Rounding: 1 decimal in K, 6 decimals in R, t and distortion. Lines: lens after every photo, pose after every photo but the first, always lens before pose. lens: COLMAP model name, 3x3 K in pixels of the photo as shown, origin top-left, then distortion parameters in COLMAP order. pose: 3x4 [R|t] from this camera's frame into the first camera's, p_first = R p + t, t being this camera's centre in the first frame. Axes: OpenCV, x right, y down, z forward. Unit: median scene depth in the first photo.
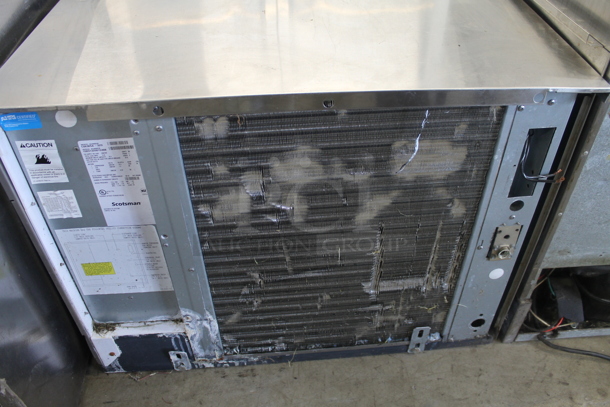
lens RADIAL K [[512.6, 0, 304.9], [0, 512.6, 203.6], [0, 0, 1]] dist [-0.142875, 0.030054]
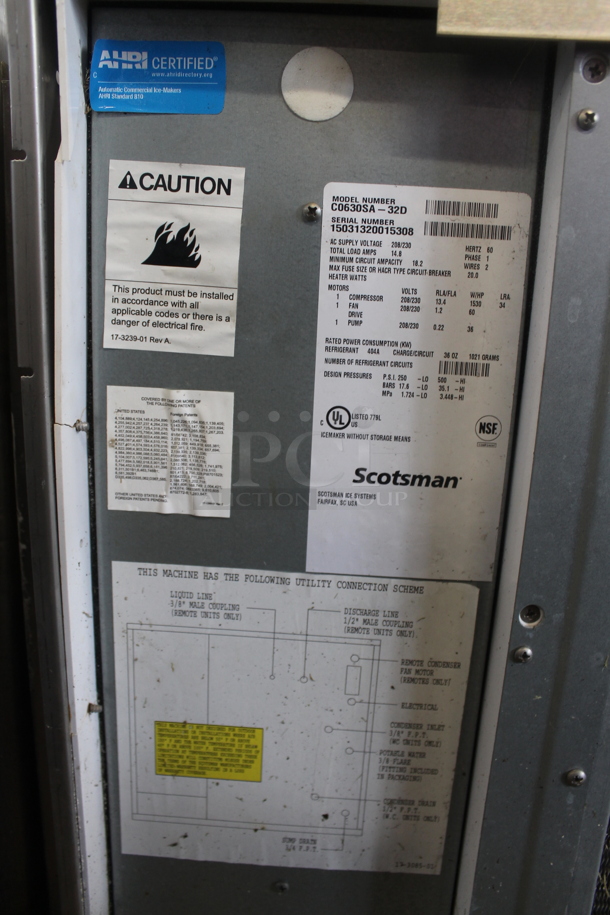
lens RADIAL K [[768.9, 0, 308.1], [0, 768.9, 458.3], [0, 0, 1]] dist [-0.142875, 0.030054]
pose [[0.989258, 0.081912, -0.121073, -0.375135], [-0.128453, 0.882446, -0.452536, 0.200191], [0.069773, 0.463227, 0.883489, 0.642462]]
